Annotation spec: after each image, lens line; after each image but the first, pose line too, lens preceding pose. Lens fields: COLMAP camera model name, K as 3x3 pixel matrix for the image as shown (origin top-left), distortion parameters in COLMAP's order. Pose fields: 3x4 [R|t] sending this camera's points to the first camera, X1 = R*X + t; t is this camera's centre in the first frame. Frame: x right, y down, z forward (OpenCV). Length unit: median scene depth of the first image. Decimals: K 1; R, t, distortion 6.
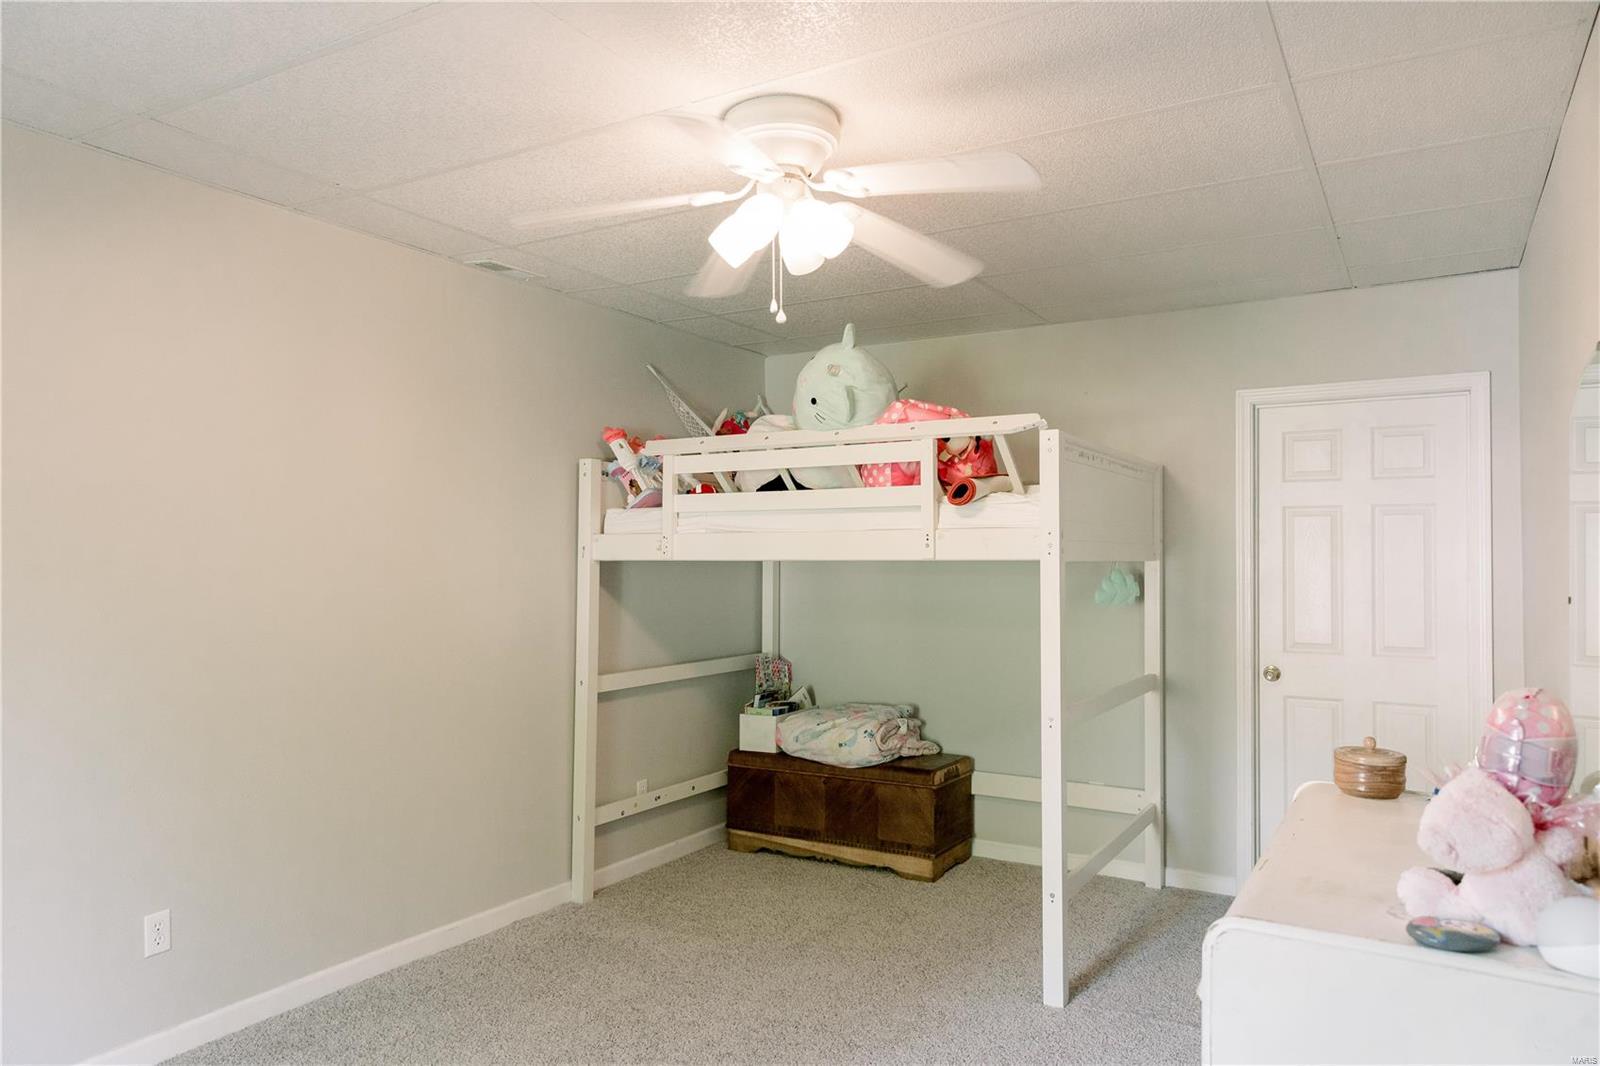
lens RADIAL K [[1072.6, 0, 791.2], [0, 1072.6, 531.9], [0, 0, 1]] dist [0.012313, 0.000796]
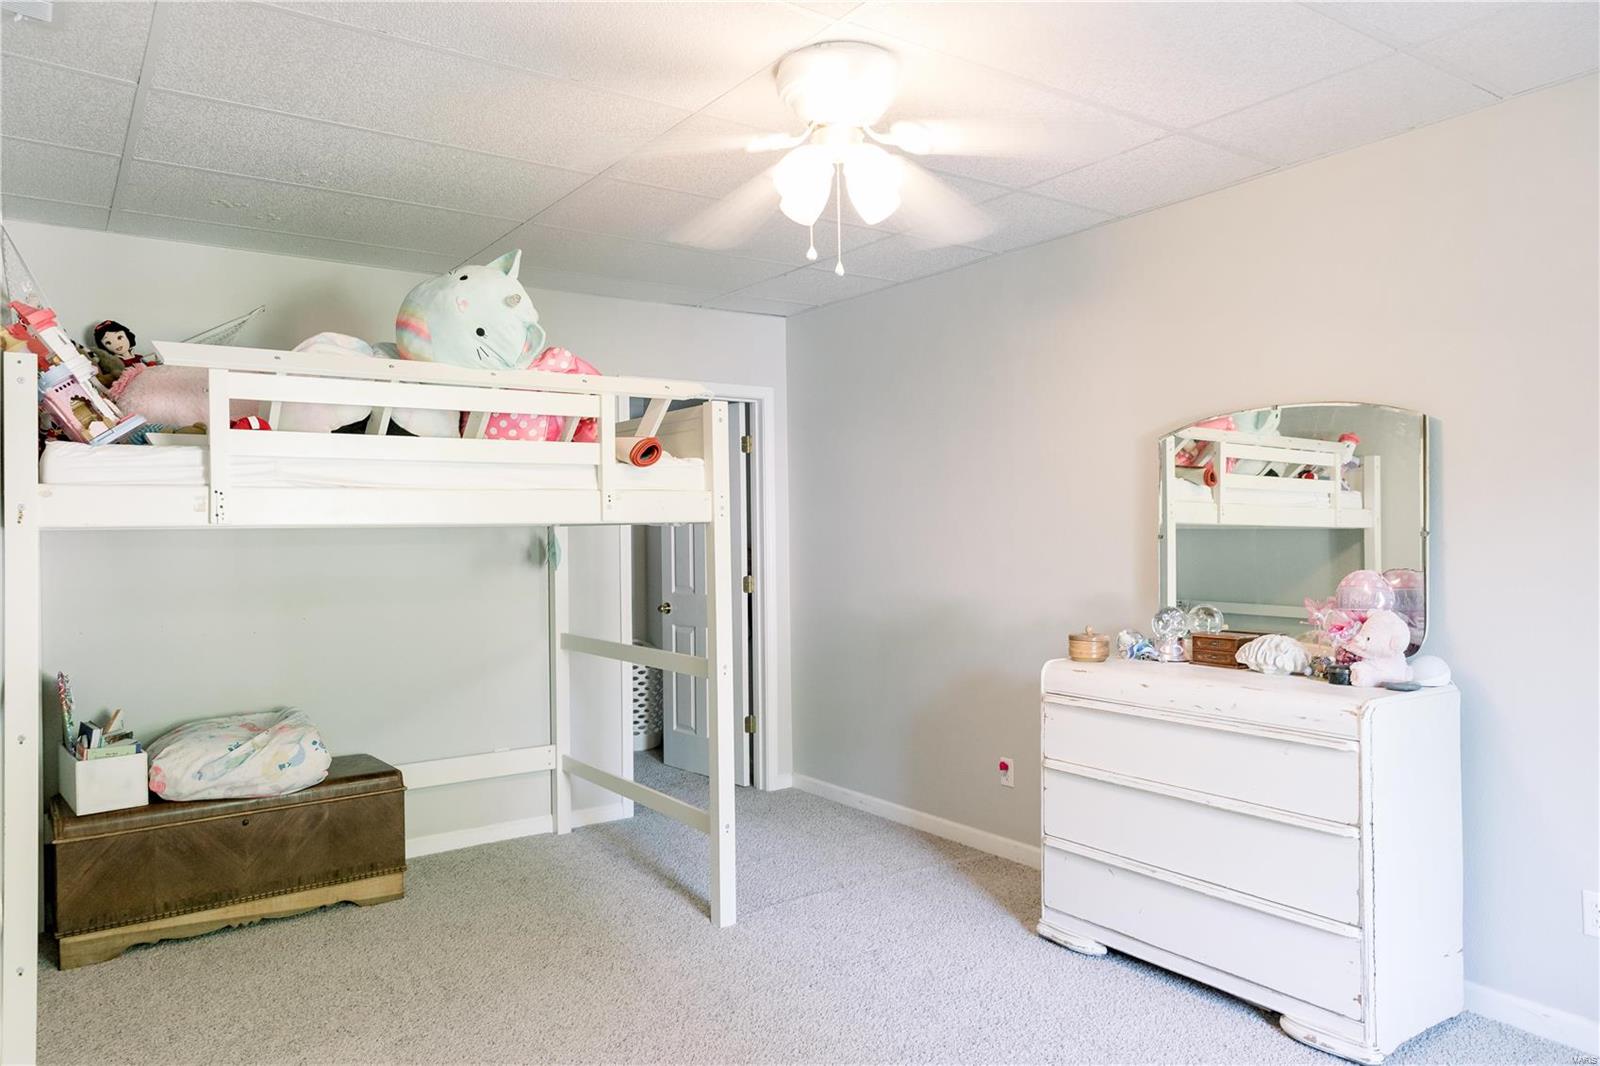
lens RADIAL K [[1072.6, 0, 793.0], [0, 1072.6, 534.0], [0, 0, 1]] dist [0.012313, 0.000796]
pose [[0.403397, -0.010758, 0.914962, -0.591226], [-0.009106, 0.999834, 0.015771, 0.017718], [-0.914980, -0.014694, 0.403233, 0.404852]]
